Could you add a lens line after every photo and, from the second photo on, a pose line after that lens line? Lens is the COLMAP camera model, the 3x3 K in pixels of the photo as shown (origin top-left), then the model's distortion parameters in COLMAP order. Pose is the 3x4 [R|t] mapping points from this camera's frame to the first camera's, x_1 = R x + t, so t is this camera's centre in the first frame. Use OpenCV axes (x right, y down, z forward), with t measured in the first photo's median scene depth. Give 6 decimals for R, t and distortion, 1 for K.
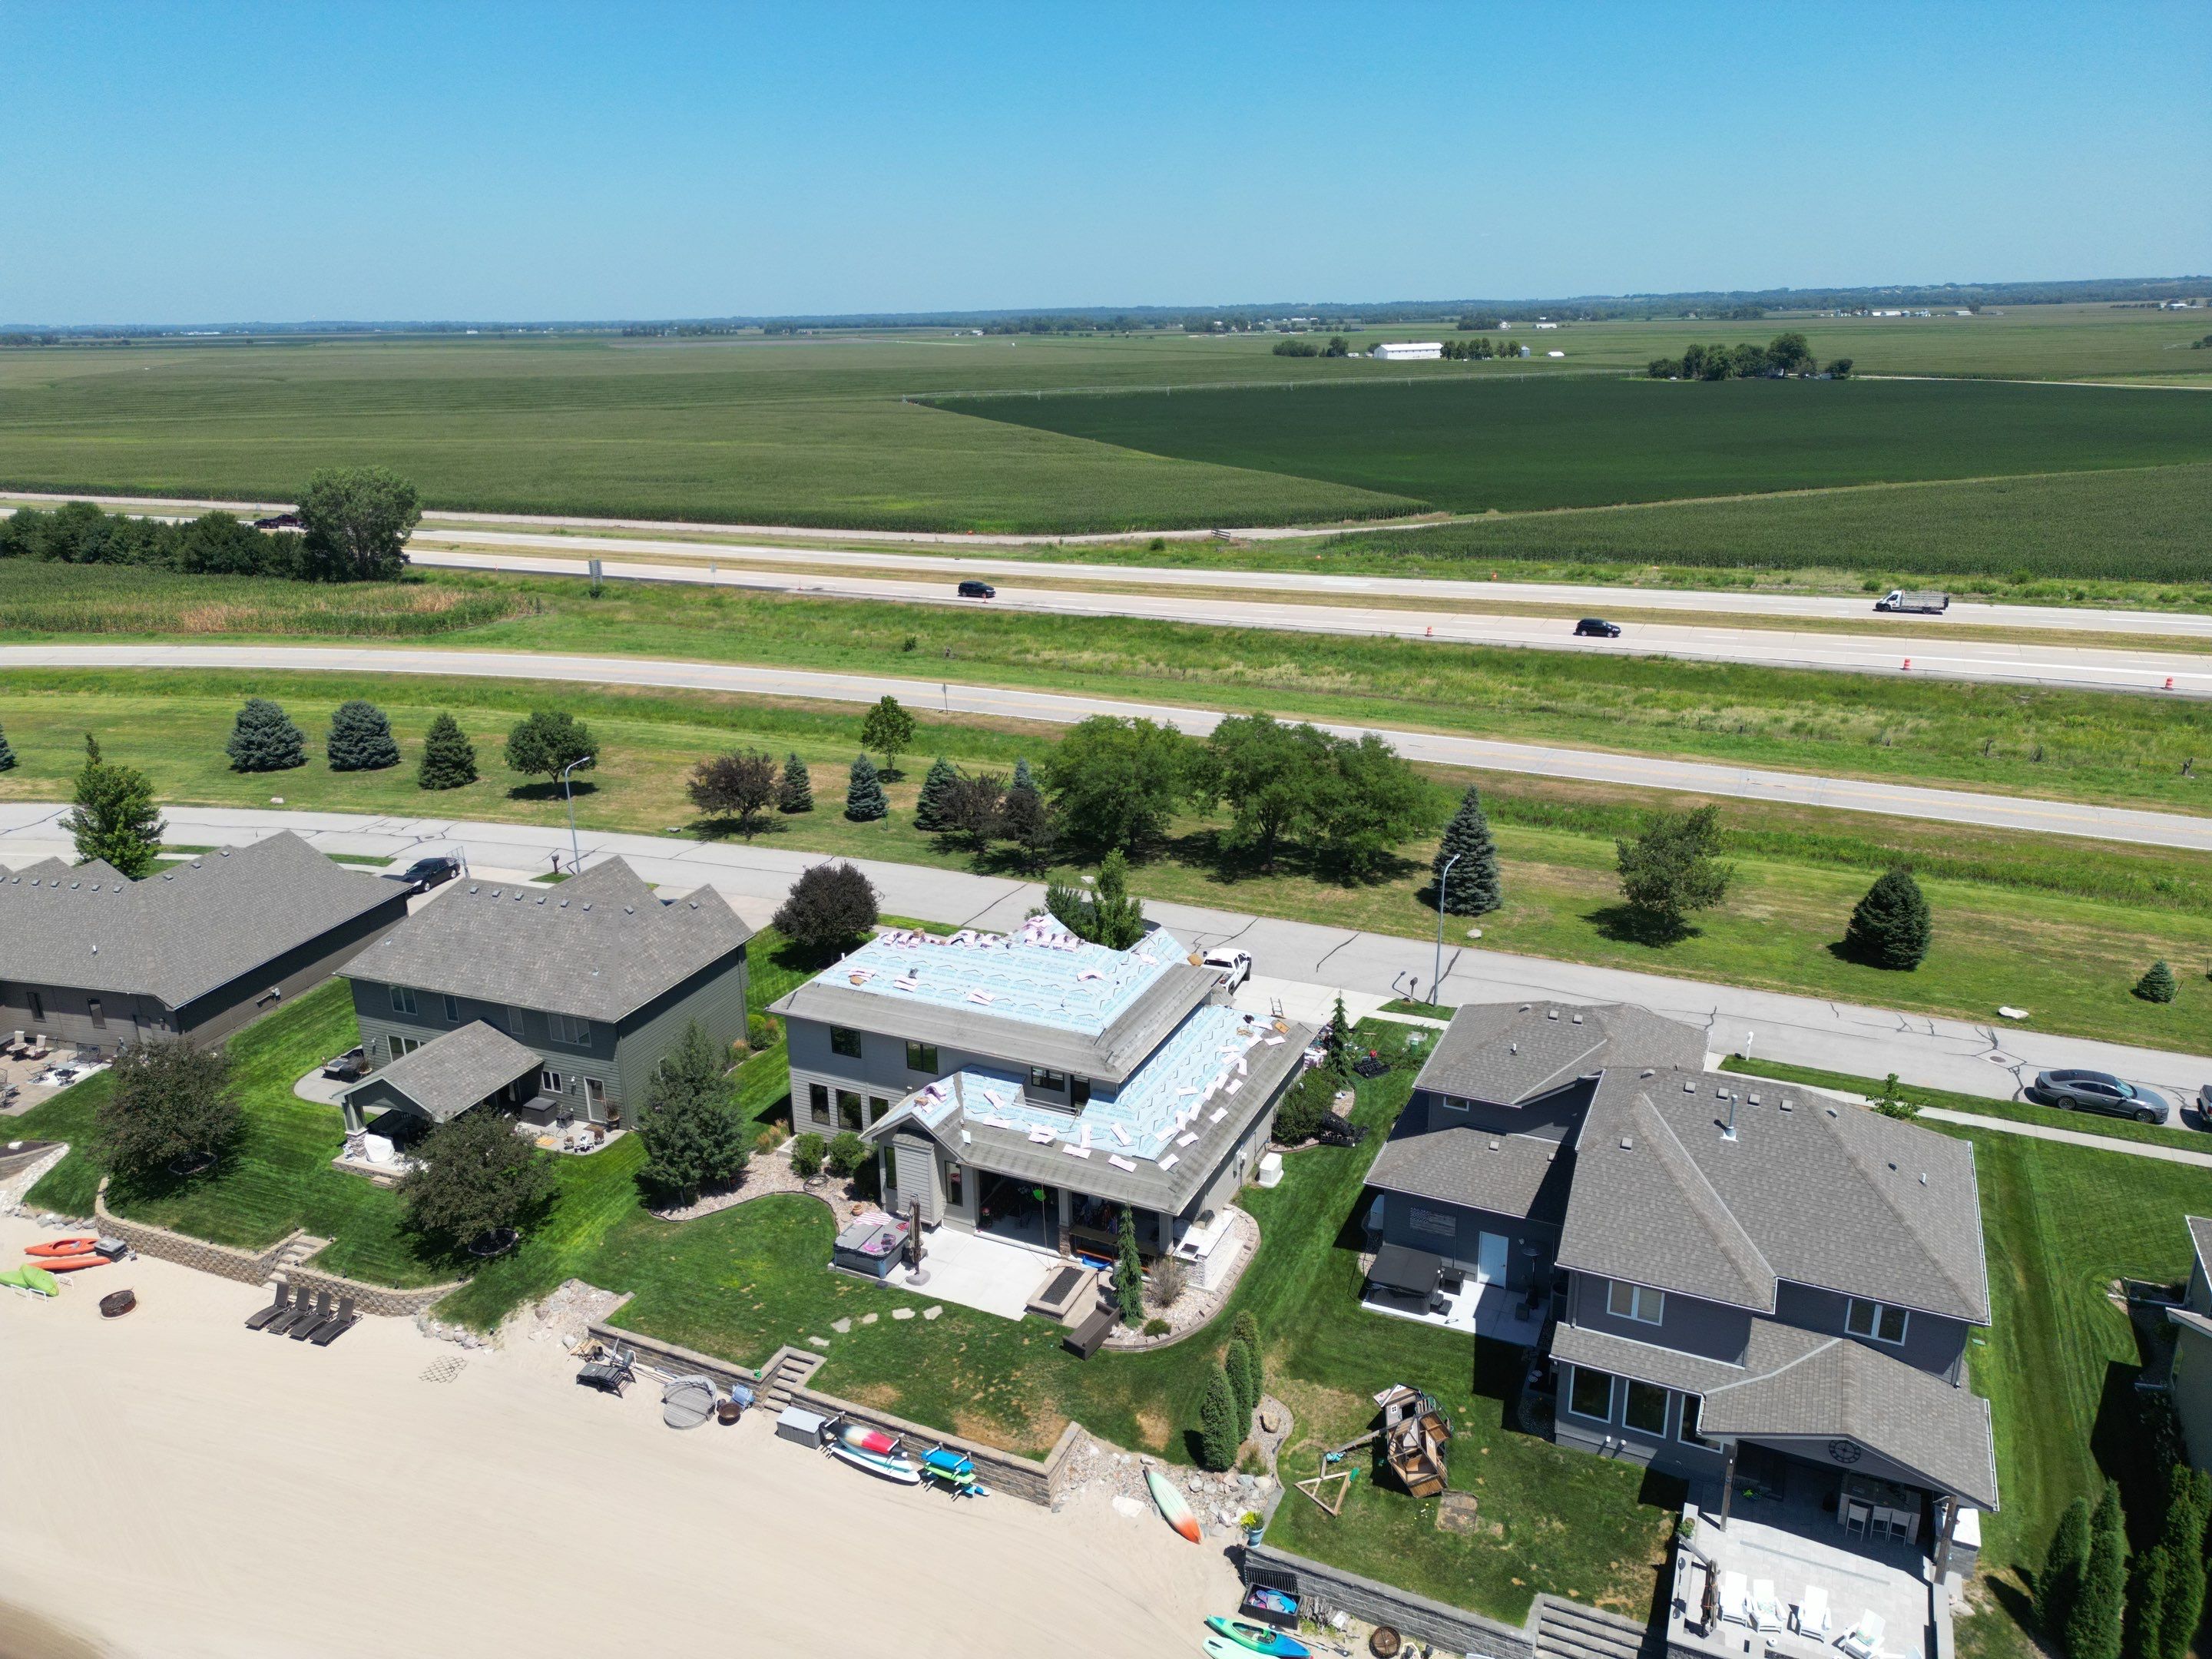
lens RADIAL K [[1539.9, 0, 1106.0], [0, 1539.9, 829.5], [0, 0, 1]] dist [0.071499, -0.061445]
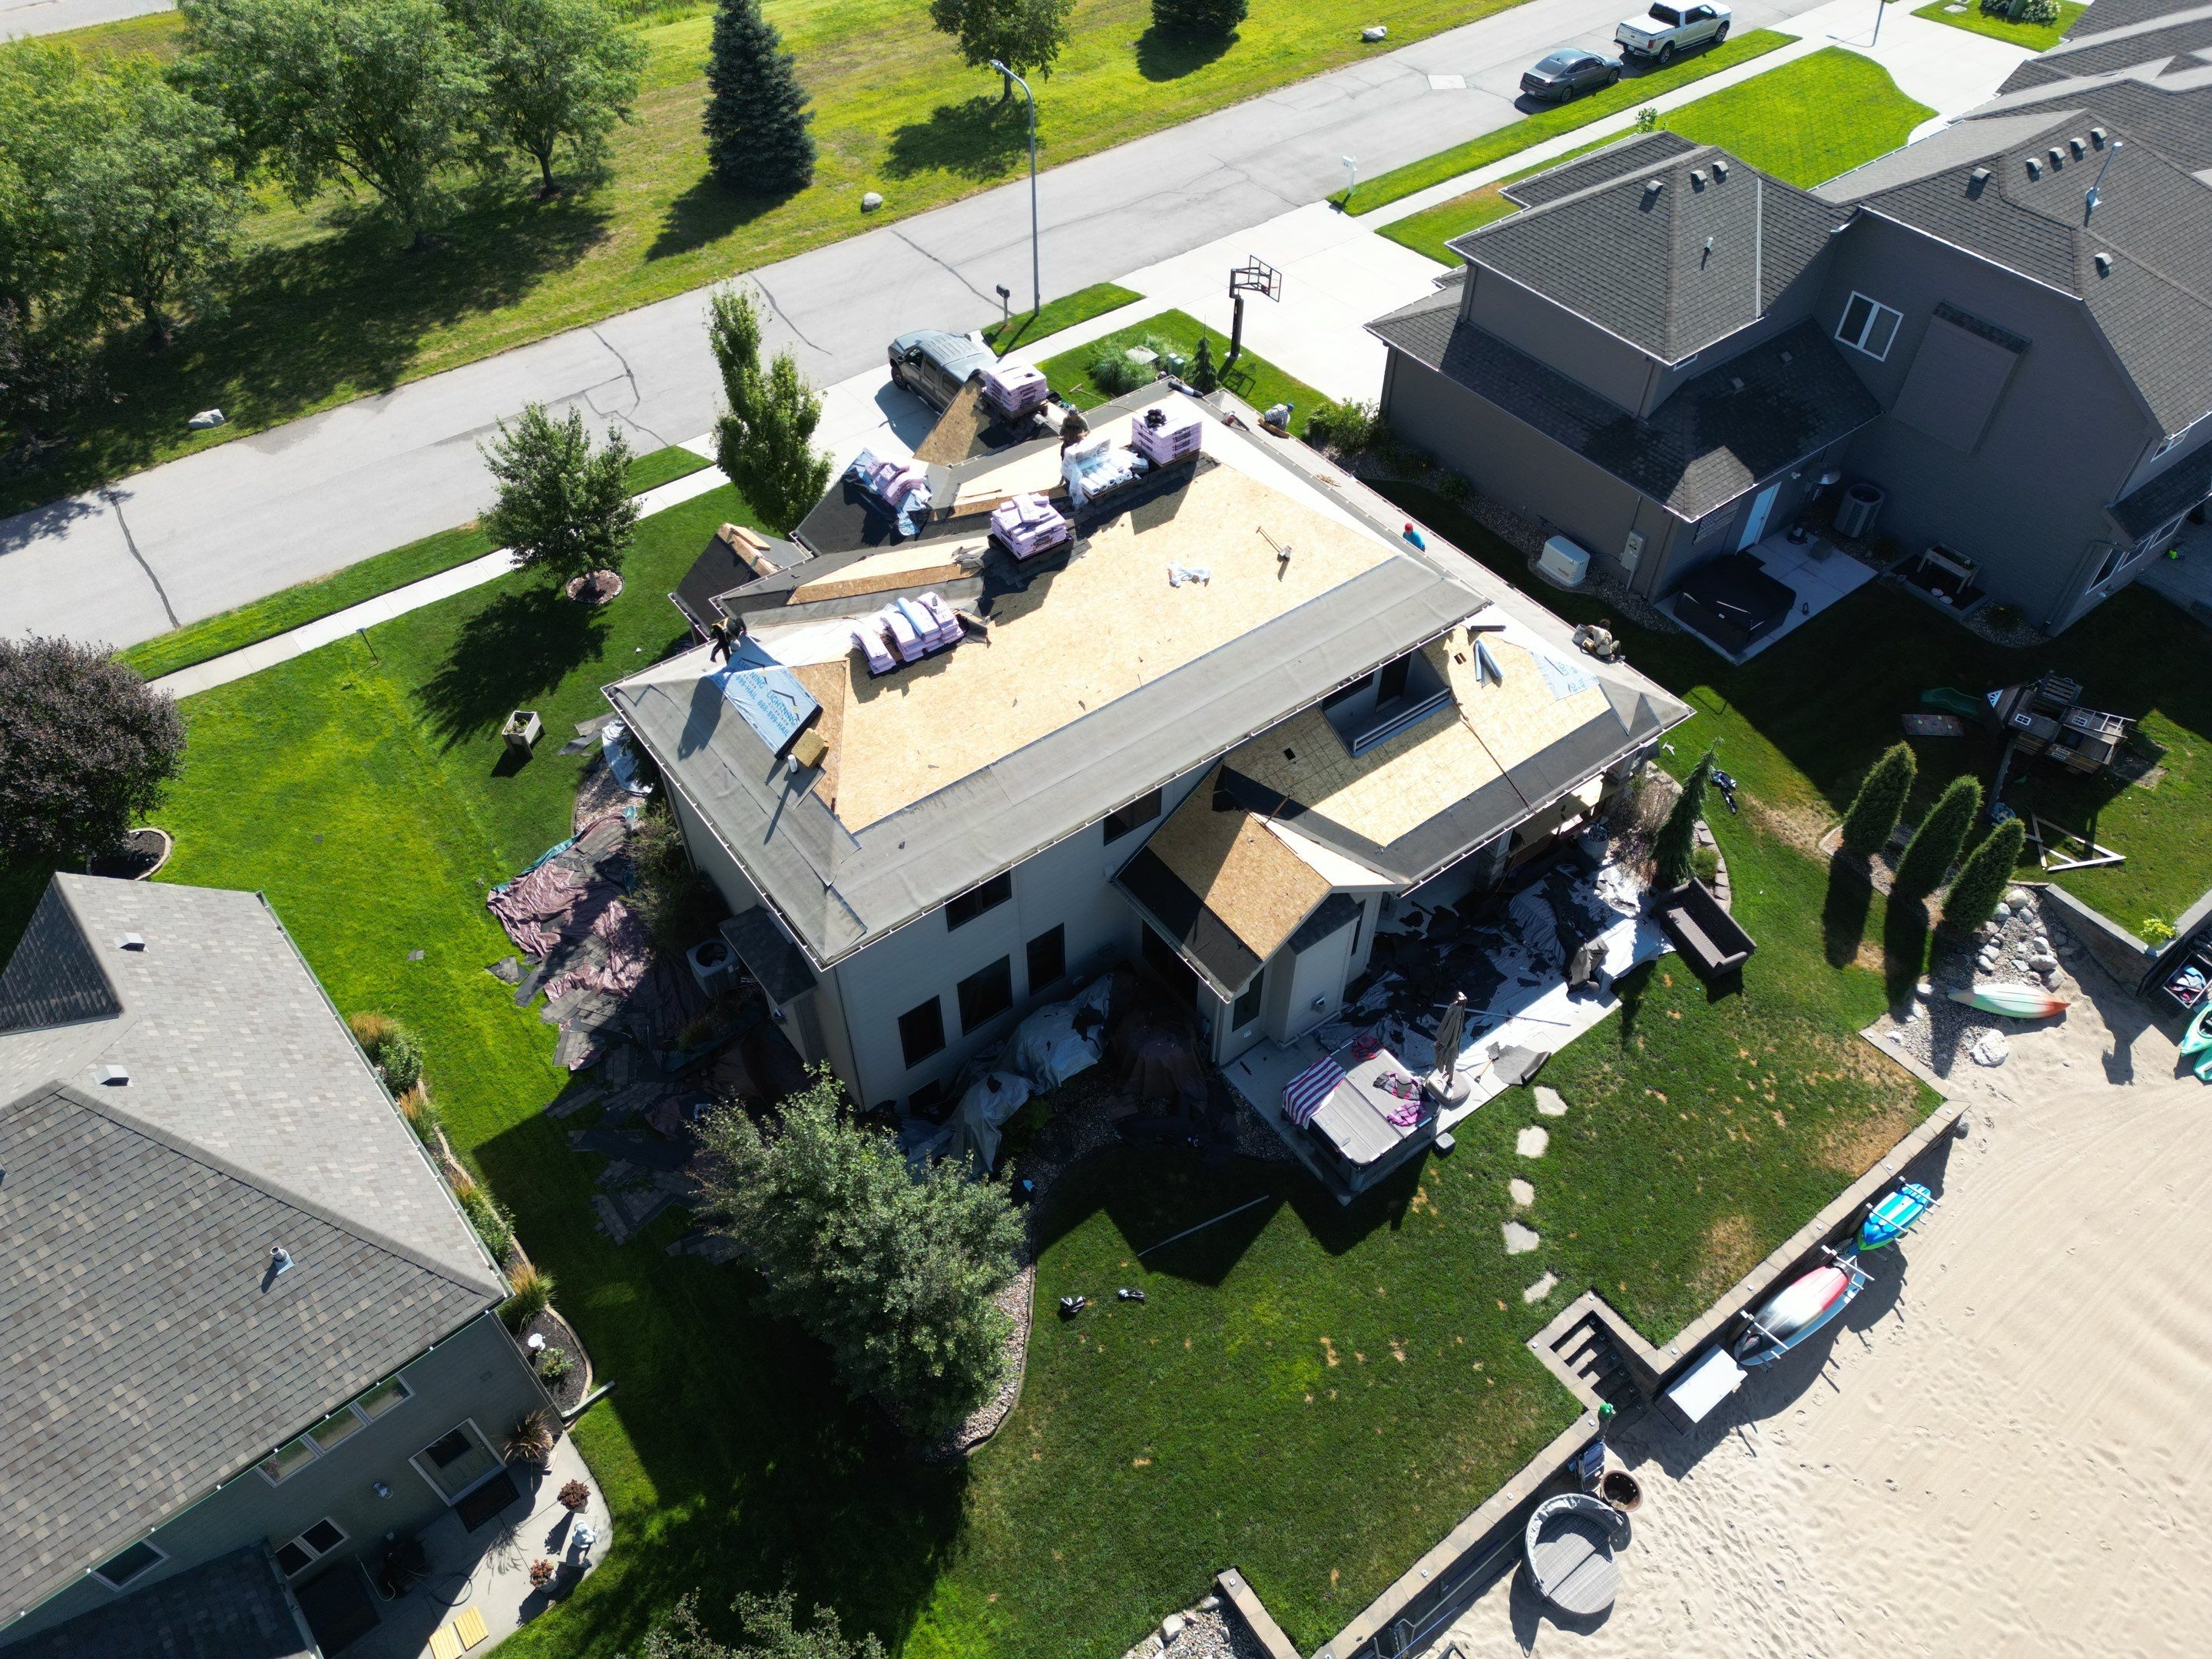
lens RADIAL K [[1539.9, 0, 1106.0], [0, 1539.9, 829.5], [0, 0, 1]] dist [0.071499, -0.061445]
pose [[0.468962, -0.639869, 0.608804, -0.341282], [0.277054, 0.761086, 0.586507, -0.108820], [-0.838640, -0.106378, 0.534198, 0.600556]]
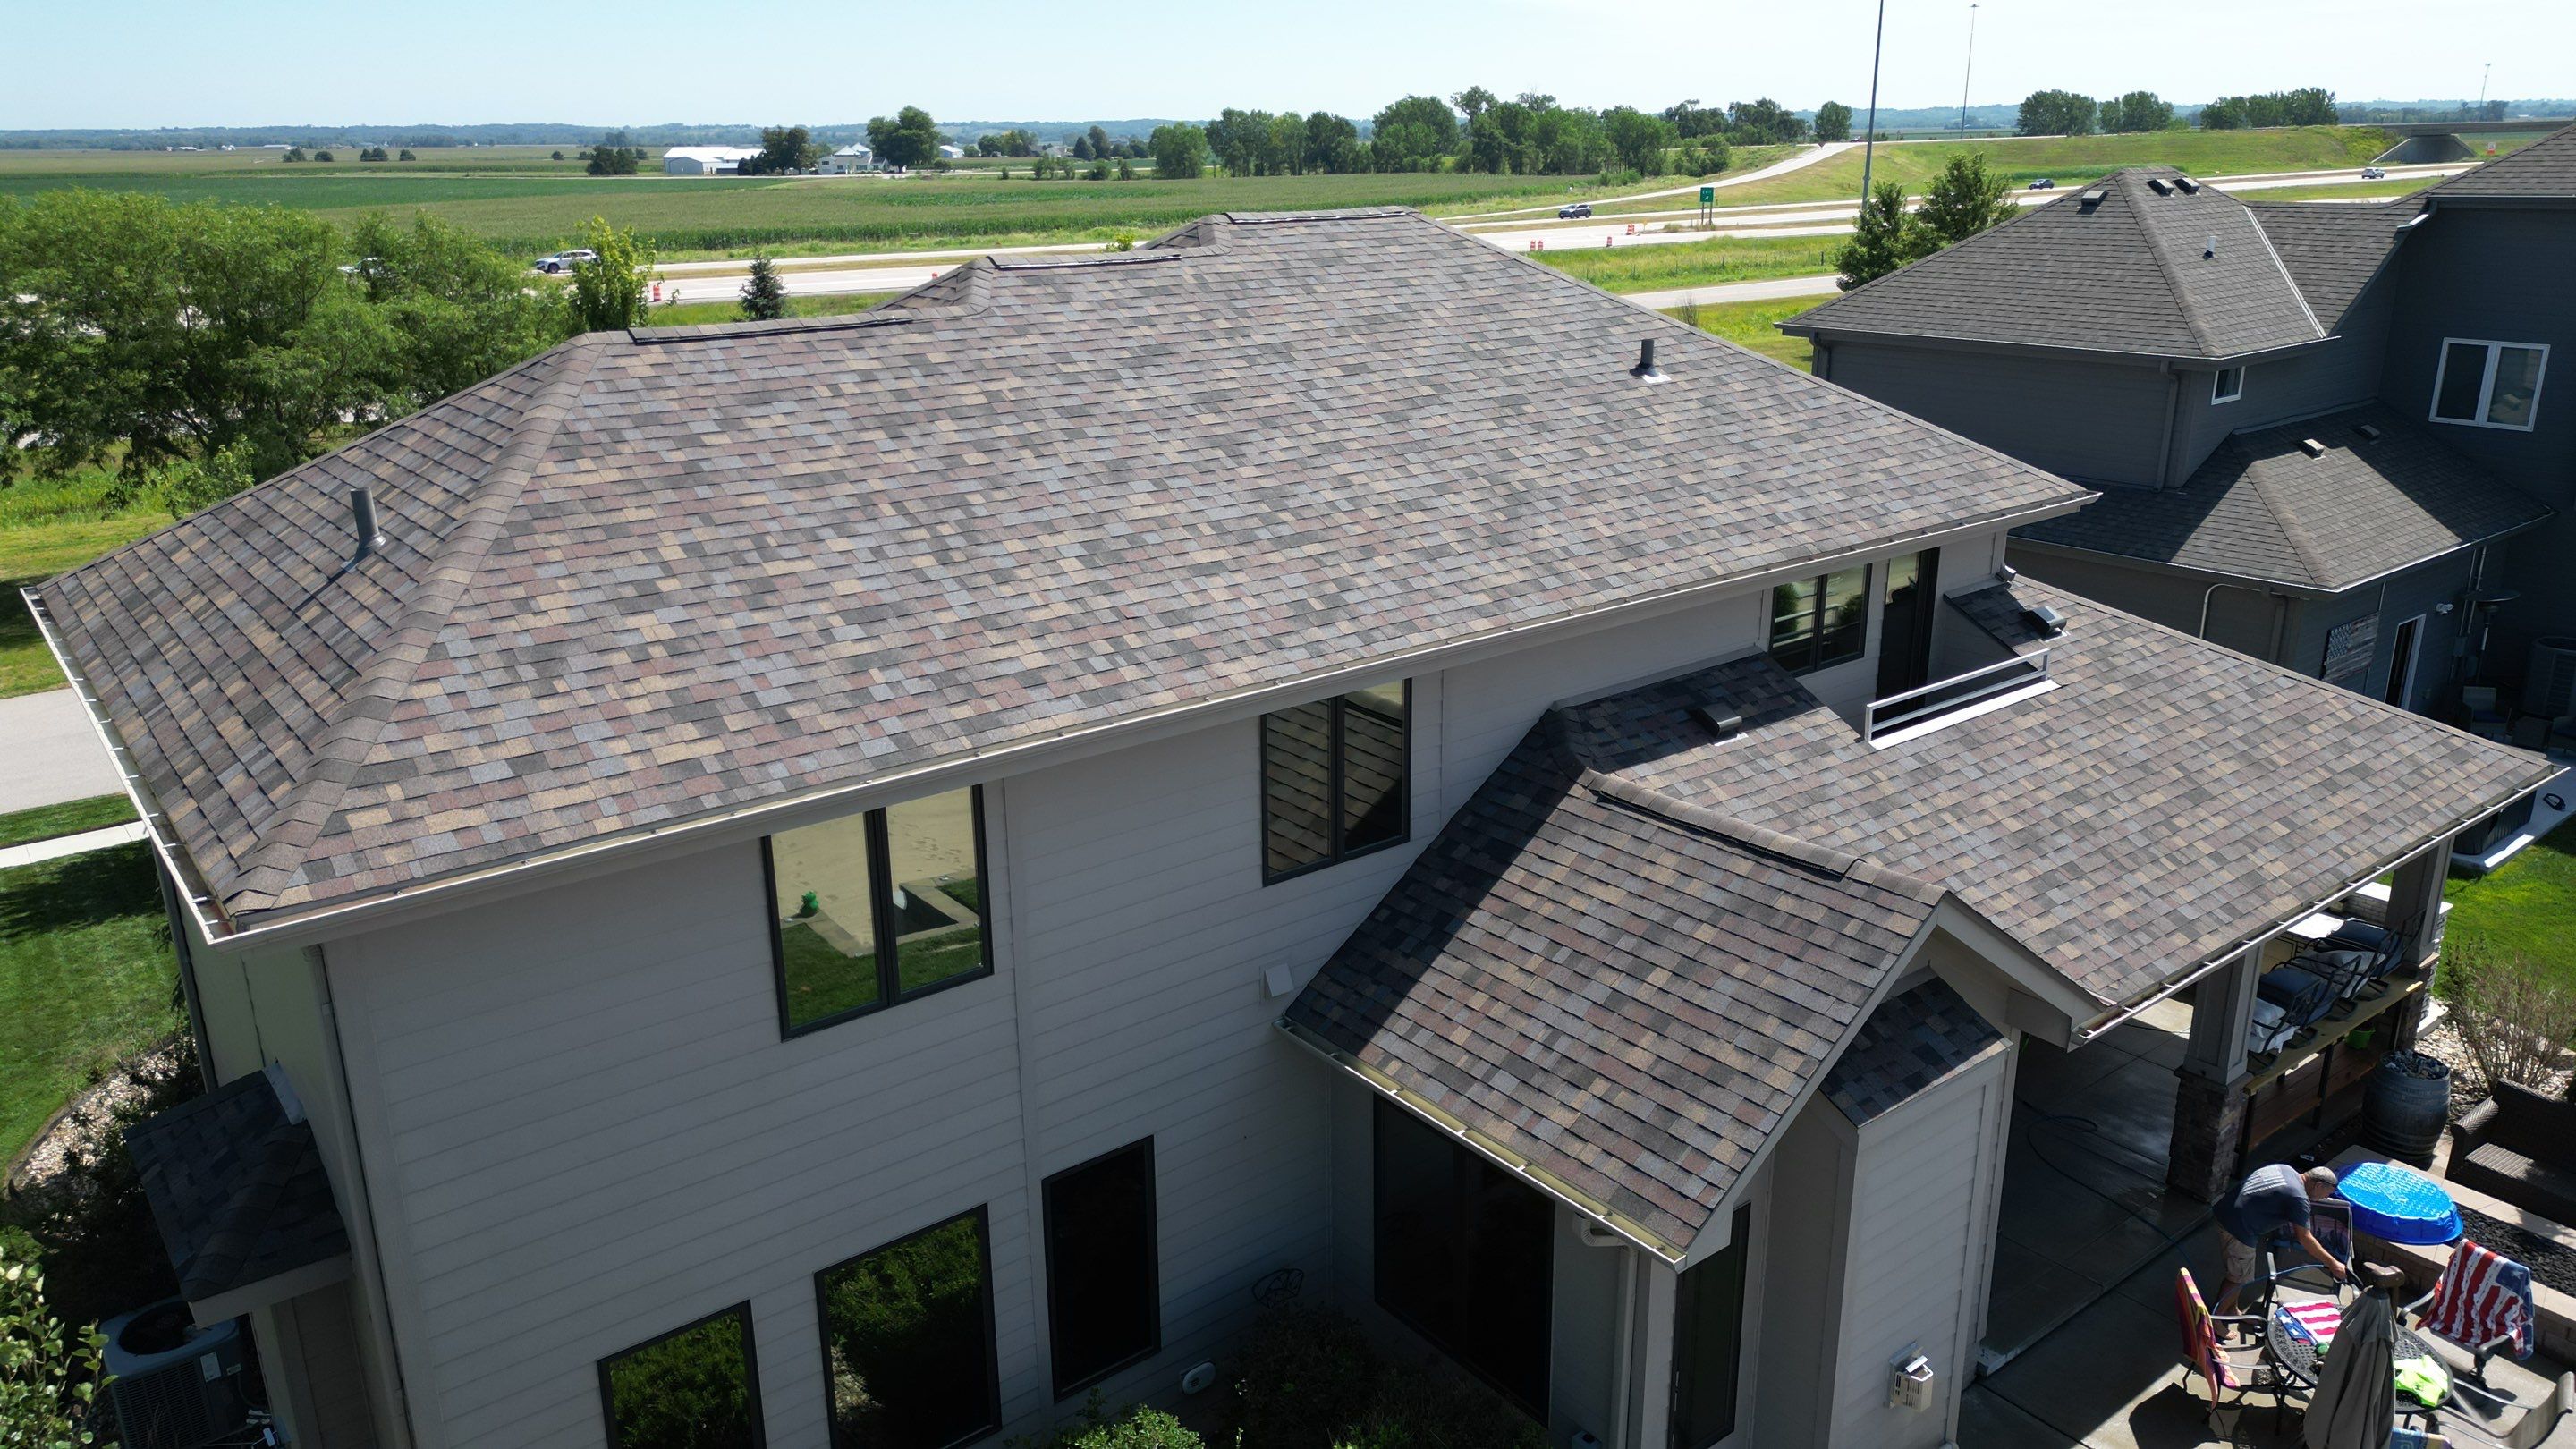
lens RADIAL K [[1809.3, 0, 1288.0], [0, 1809.3, 724.5], [0, 0, 1]] dist [0.069203, -0.073096]
pose [[0.443459, -0.261797, 0.857208, -0.244669], [0.288107, 0.947271, 0.140257, 0.088157], [-0.848728, 0.184769, 0.495502, 0.722594]]
